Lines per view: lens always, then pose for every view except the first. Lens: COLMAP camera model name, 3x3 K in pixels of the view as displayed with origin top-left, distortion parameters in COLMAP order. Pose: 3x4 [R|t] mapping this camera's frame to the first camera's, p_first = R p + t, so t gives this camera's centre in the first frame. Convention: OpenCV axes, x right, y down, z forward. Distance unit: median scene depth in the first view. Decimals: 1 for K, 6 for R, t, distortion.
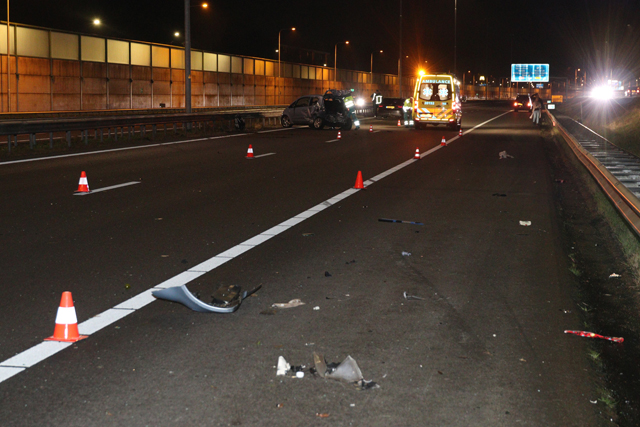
lens RADIAL K [[1306.3, 0, 319.7], [0, 1306.3, 214.5], [0, 0, 1]] dist [0.081829, 0.000000]
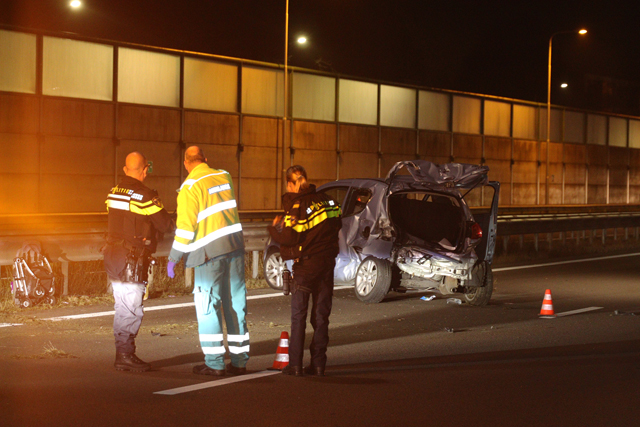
lens RADIAL K [[2589.7, 0, 319.1], [0, 2589.7, 214.0], [0, 0, 1]] dist [0.055984, 0.000000]
pose [[0.988607, 0.015158, -0.149755, 0.043113], [-0.026957, 0.996661, -0.077076, -0.025304], [0.148087, 0.080235, 0.985714, 0.278232]]
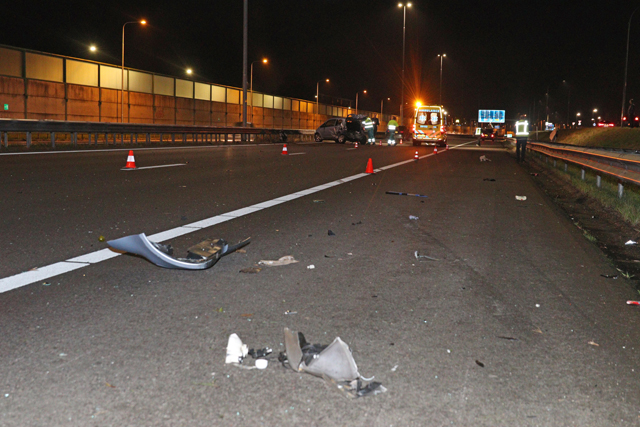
lens RADIAL K [[893.0, 0, 324.5], [0, 893.0, 209.0], [0, 0, 1]] dist [0.016184, 0.000000]
pose [[0.999549, 0.020153, -0.022266, 0.001947], [-0.020235, 0.999789, -0.003459, 0.003947], [0.022191, 0.003908, 0.999746, 0.046527]]
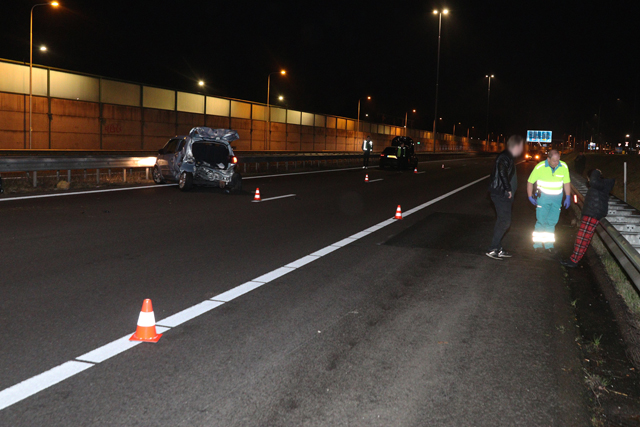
lens RADIAL K [[728.3, 0, 336.5], [0, 728.3, 205.6], [0, 0, 1]] dist [0.006607, 0.000000]
pose [[0.993182, 0.042424, -0.108583, 0.066301], [-0.043305, 0.999045, -0.005766, -0.036165], [0.108235, 0.010428, 0.994071, 0.402792]]
